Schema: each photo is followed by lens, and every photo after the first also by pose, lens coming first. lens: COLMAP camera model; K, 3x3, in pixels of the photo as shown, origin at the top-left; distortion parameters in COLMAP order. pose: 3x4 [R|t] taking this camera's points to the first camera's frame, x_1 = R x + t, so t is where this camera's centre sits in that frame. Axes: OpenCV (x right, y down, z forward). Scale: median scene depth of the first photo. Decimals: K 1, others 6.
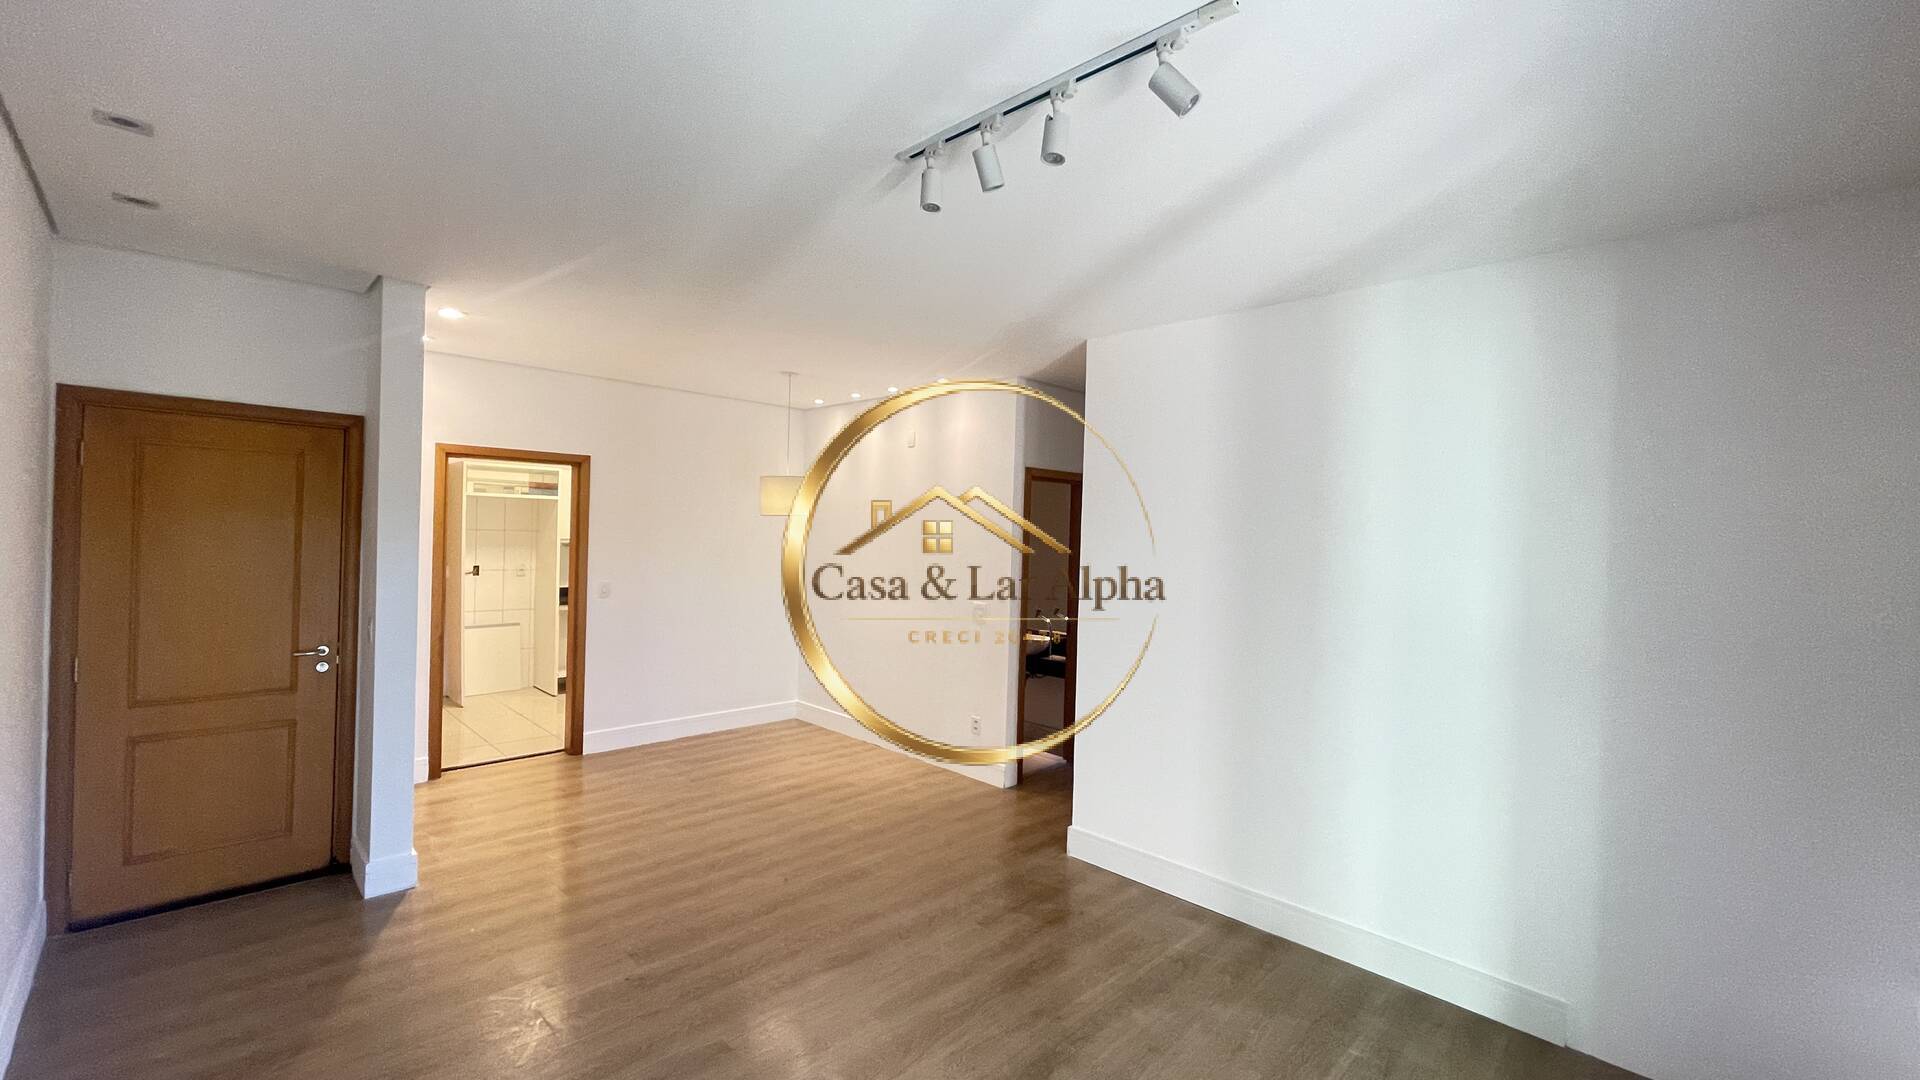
lens RADIAL K [[776.5, 0, 961.6], [0, 776.5, 539.5], [0, 0, 1]] dist [-0.008577, 0.000128]
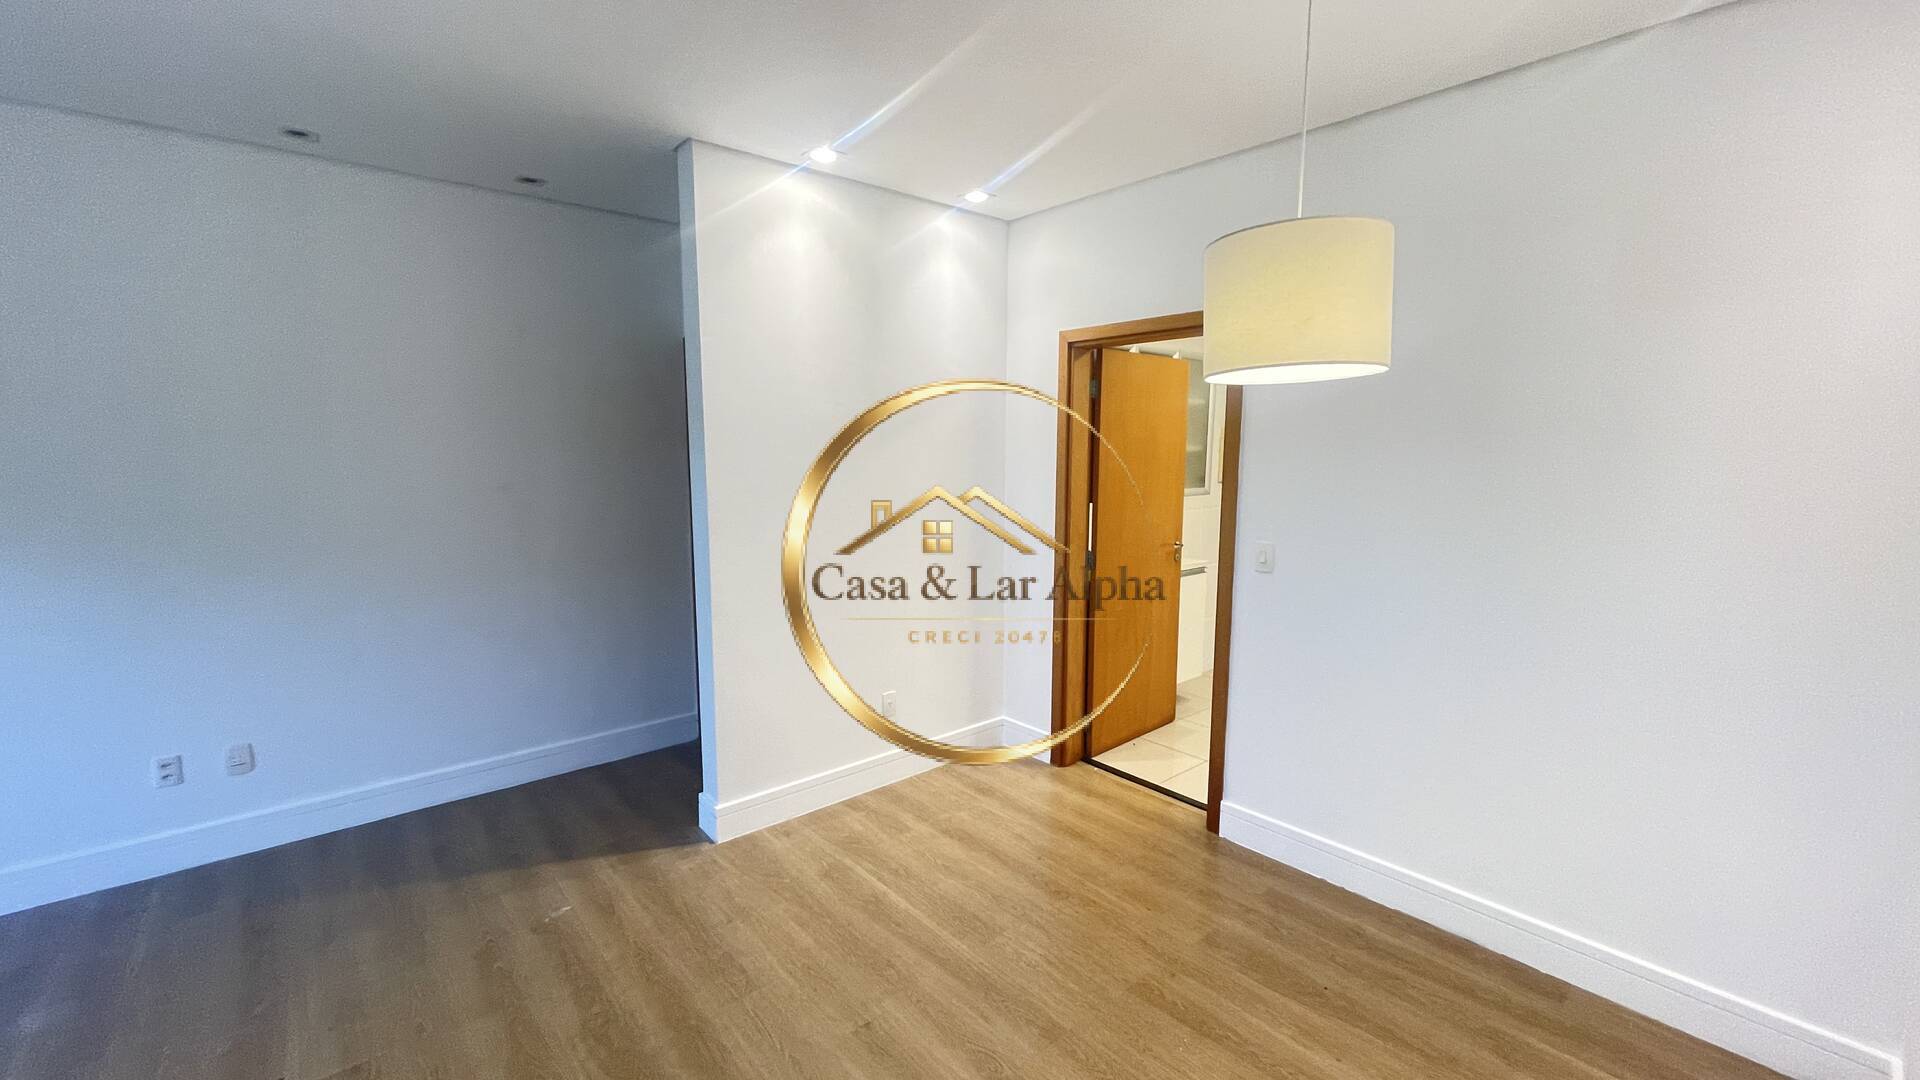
lens RADIAL K [[776.5, 0, 961.6], [0, 776.5, 539.5], [0, 0, 1]] dist [-0.008577, 0.000128]
pose [[-0.069736, 0.083242, -0.994086, 0.114687], [-0.023437, 0.996101, 0.085055, 0.012494], [0.997290, 0.029230, -0.067514, 1.122308]]
